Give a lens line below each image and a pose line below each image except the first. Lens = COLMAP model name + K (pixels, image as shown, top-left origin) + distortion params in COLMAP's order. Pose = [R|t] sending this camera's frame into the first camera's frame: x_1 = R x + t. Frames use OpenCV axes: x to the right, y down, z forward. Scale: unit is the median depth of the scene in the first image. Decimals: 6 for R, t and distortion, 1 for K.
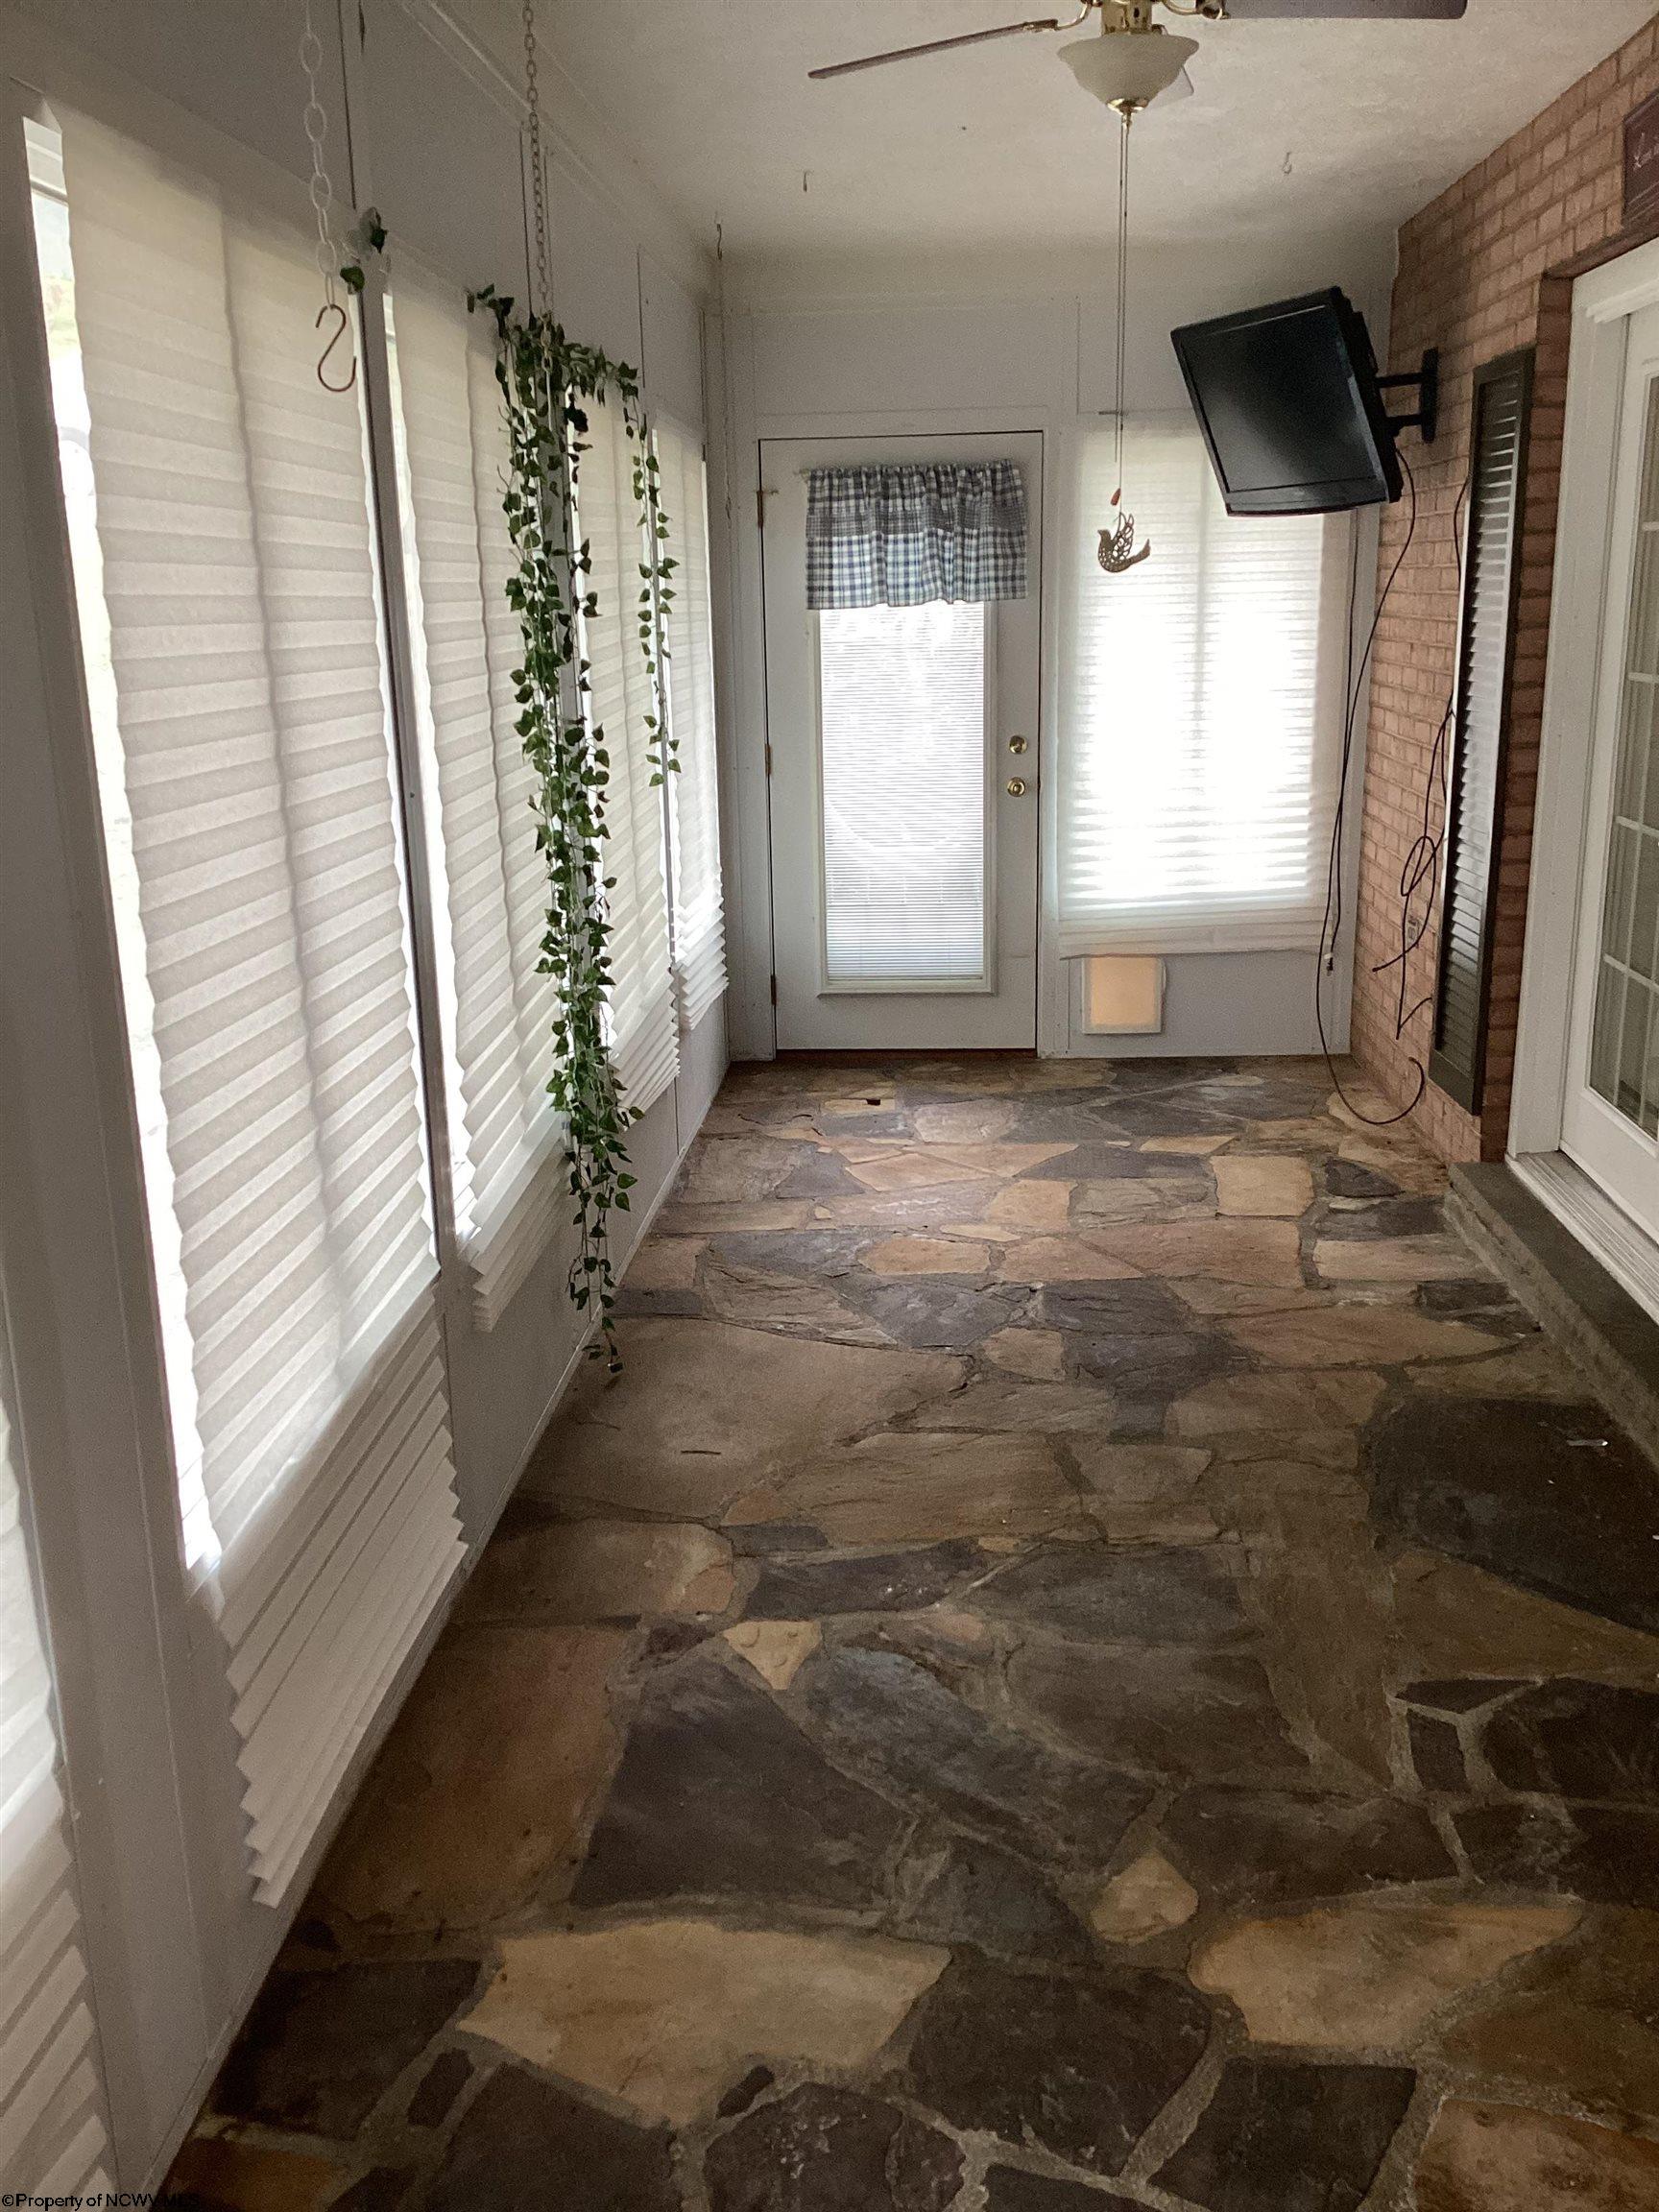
lens RADIAL K [[1946.3, 0, 826.2], [0, 1946.3, 1107.9], [0, 0, 1]] dist [-0.008294, -0.050278]
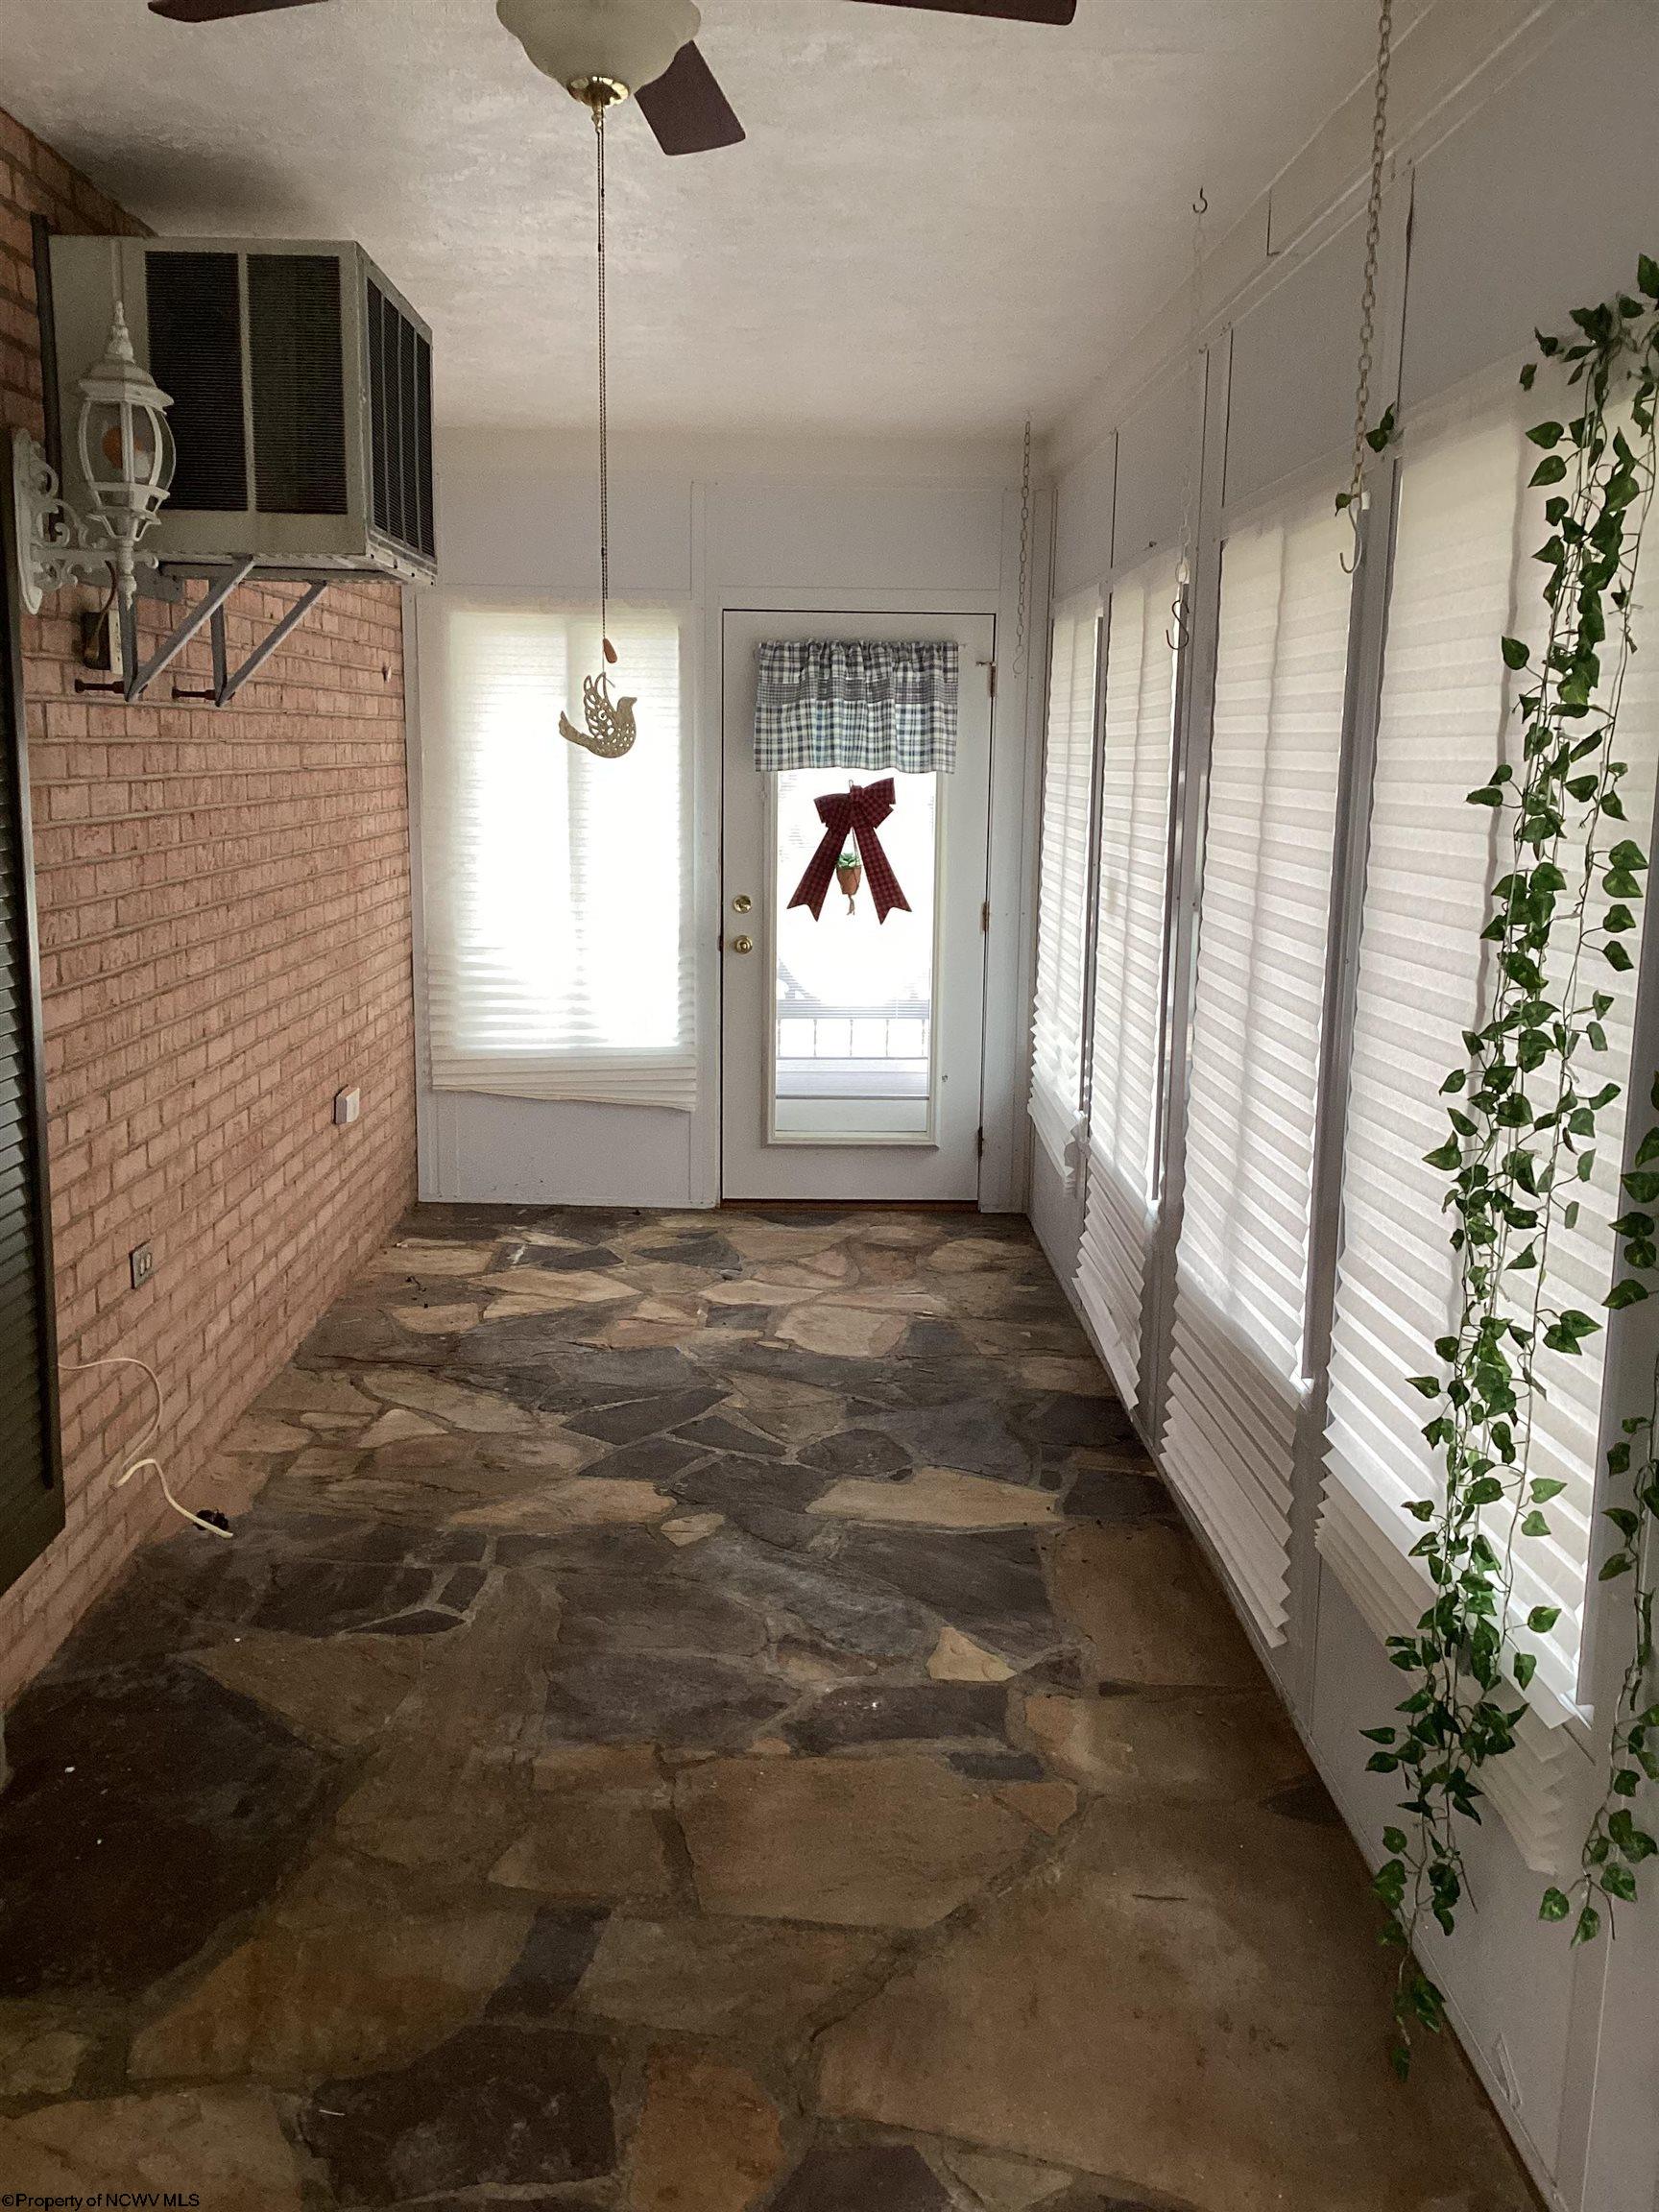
lens RADIAL K [[1946.3, 0, 827.9], [0, 1946.3, 1109.6], [0, 0, 1]] dist [-0.008294, -0.050278]
pose [[-0.995463, 0.023939, -0.092084, 0.155810], [-0.017178, 0.906704, 0.421417, -0.515207], [0.093581, 0.421087, -0.902180, 1.919286]]
